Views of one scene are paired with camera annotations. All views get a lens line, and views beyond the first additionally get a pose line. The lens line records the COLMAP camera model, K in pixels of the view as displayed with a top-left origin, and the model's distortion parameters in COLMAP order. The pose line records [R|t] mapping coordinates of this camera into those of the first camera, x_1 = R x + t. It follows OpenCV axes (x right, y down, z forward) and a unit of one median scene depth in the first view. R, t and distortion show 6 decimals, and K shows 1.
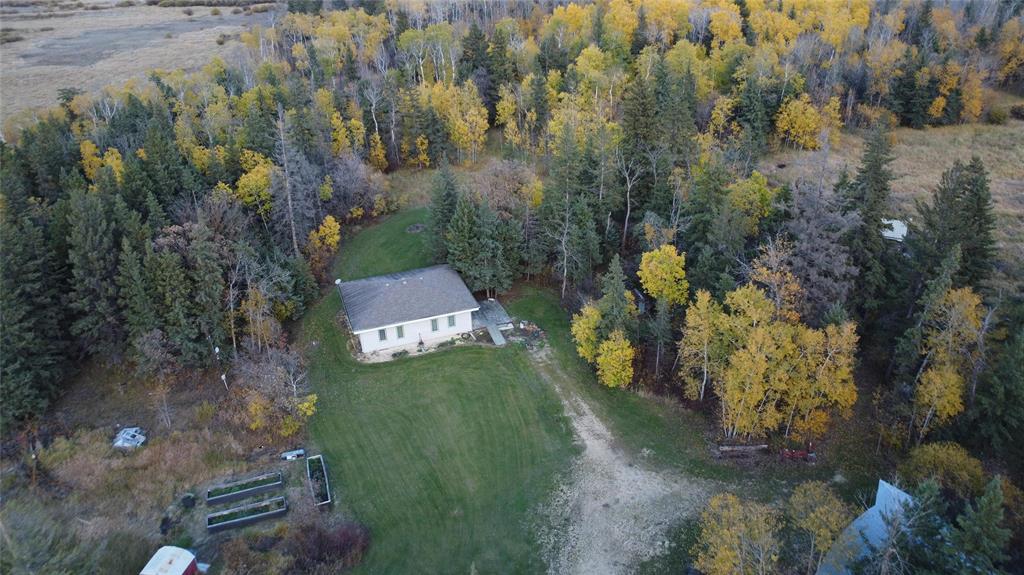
lens RADIAL K [[741.1, 0, 511.7], [0, 741.1, 298.3], [0, 0, 1]] dist [-0.032635, -0.004160]
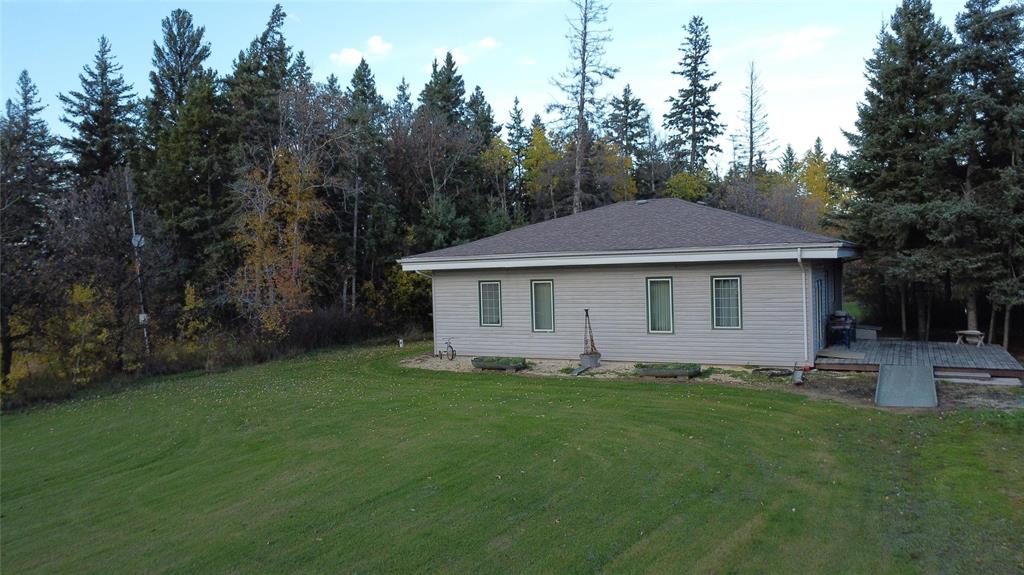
lens RADIAL K [[739.3, 0, 512.7], [0, 739.3, 296.7], [0, 0, 1]] dist [-0.036605, 0.000312]
pose [[0.673959, 0.041086, -0.737625, 0.075321], [-0.339163, 0.904221, -0.259524, 0.156661], [0.656313, 0.425084, 0.623343, 1.031650]]
